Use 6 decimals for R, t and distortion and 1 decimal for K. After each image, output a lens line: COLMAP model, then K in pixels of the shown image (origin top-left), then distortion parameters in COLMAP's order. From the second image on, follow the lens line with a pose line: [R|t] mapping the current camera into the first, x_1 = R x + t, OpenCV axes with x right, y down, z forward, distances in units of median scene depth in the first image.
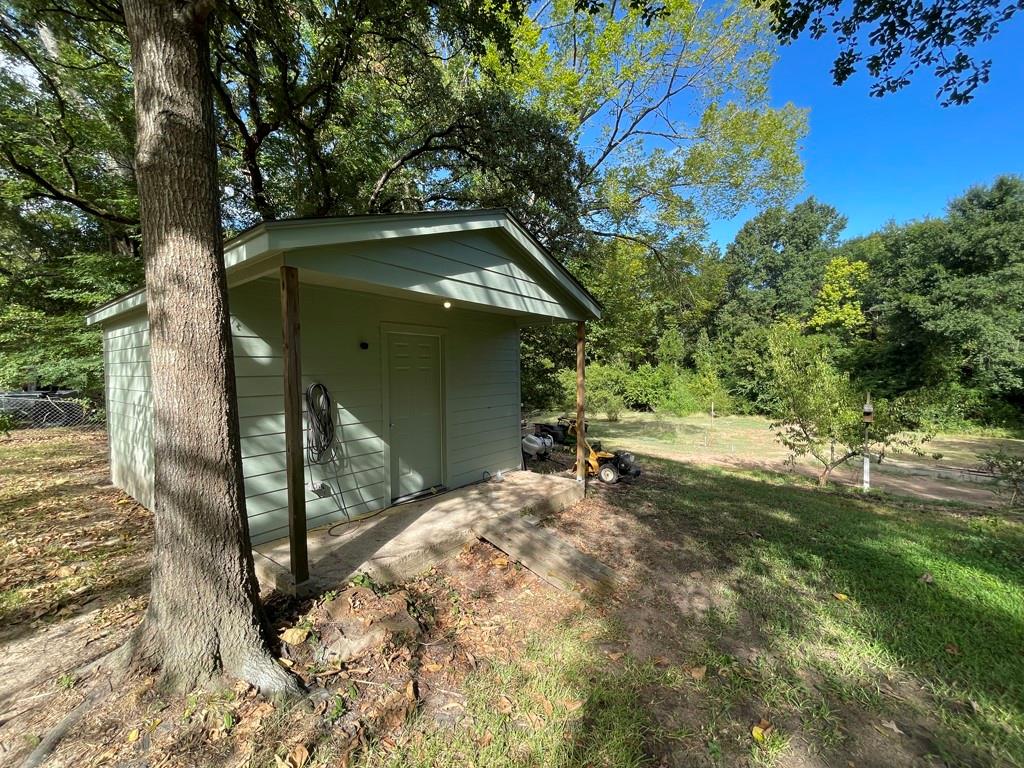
lens RADIAL K [[408.2, 0, 509.1], [0, 408.2, 386.2], [0, 0, 1]] dist [0.000803, 0.000118]
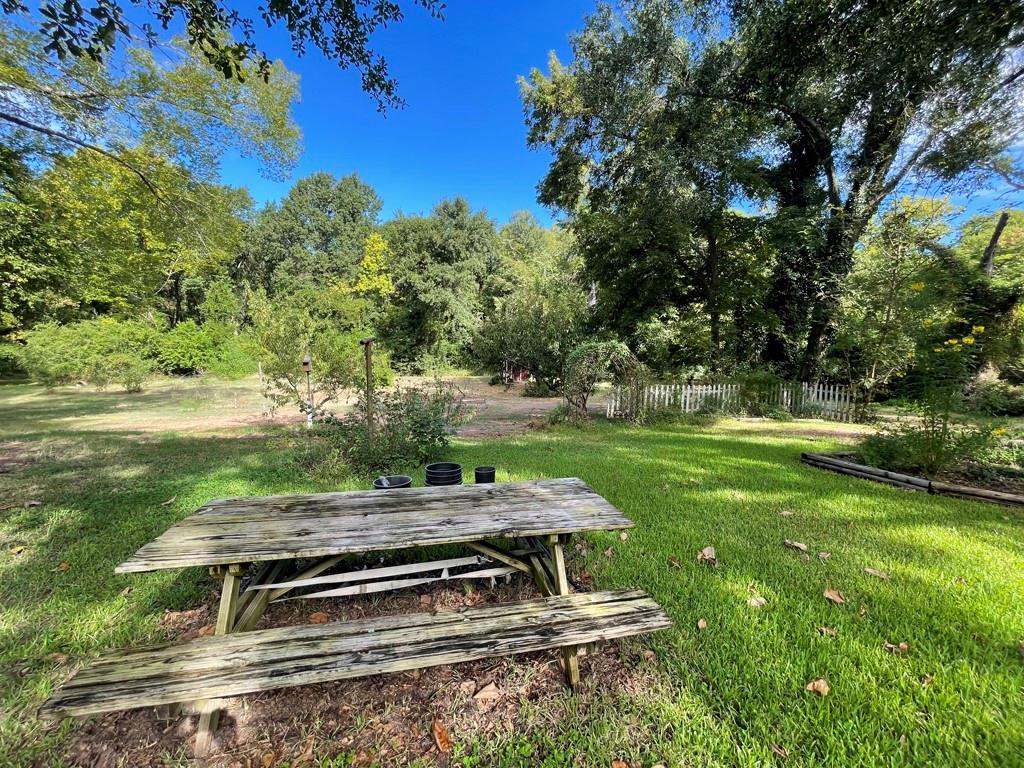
lens RADIAL K [[408.2, 0, 509.9], [0, 408.2, 382.6], [0, 0, 1]] dist [0.000803, 0.000118]
pose [[0.618816, -0.088036, 0.780587, 0.094143], [0.019216, 0.995099, 0.096995, 0.004651], [-0.785301, -0.045022, 0.617475, -0.052250]]
